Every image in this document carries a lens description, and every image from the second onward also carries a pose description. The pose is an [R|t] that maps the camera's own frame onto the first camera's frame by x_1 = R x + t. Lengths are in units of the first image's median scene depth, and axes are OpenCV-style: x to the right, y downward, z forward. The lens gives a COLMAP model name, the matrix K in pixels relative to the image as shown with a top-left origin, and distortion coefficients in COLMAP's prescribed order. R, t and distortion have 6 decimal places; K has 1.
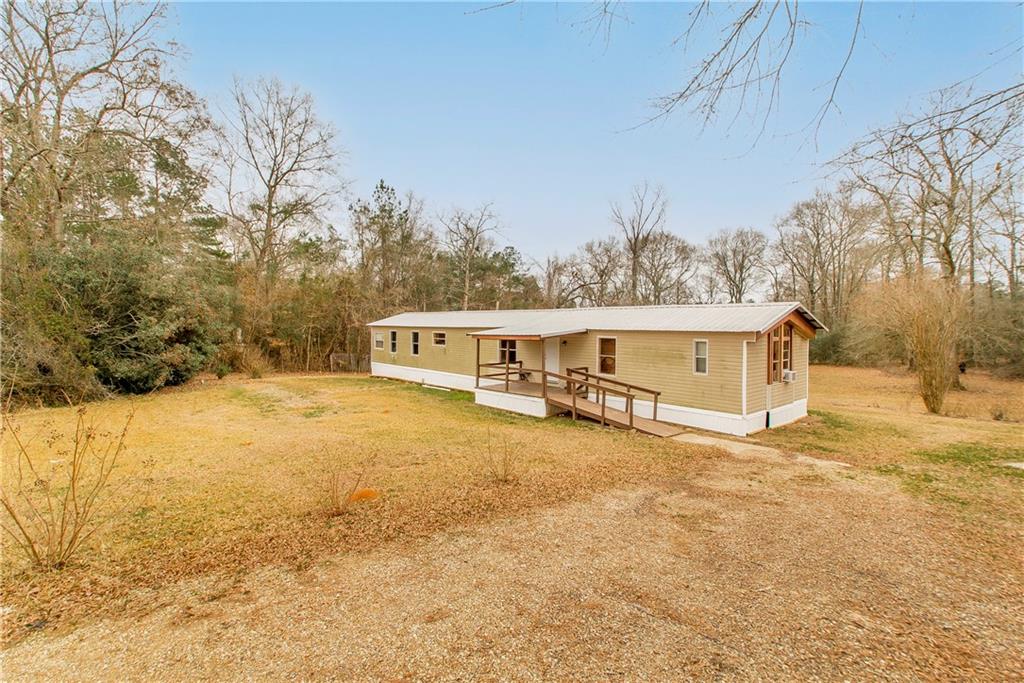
lens RADIAL K [[459.5, 0, 516.0], [0, 459.5, 331.9], [0, 0, 1]] dist [0.011734, -0.000257]
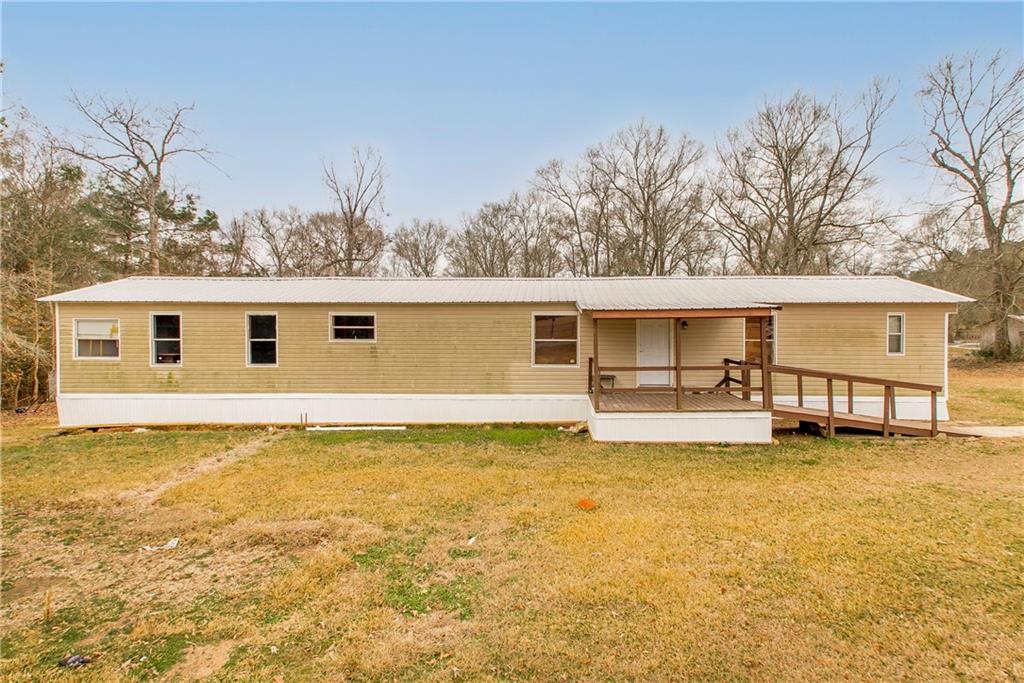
lens RADIAL K [[475.4, 0, 512.0], [0, 475.4, 341.5], [0, 0, 1]] dist [0.002038, 0.000194]
pose [[0.697376, -0.033543, 0.715920, -0.536805], [0.016909, 0.999396, 0.030354, 0.022977], [-0.716506, -0.009062, 0.697522, 0.691431]]
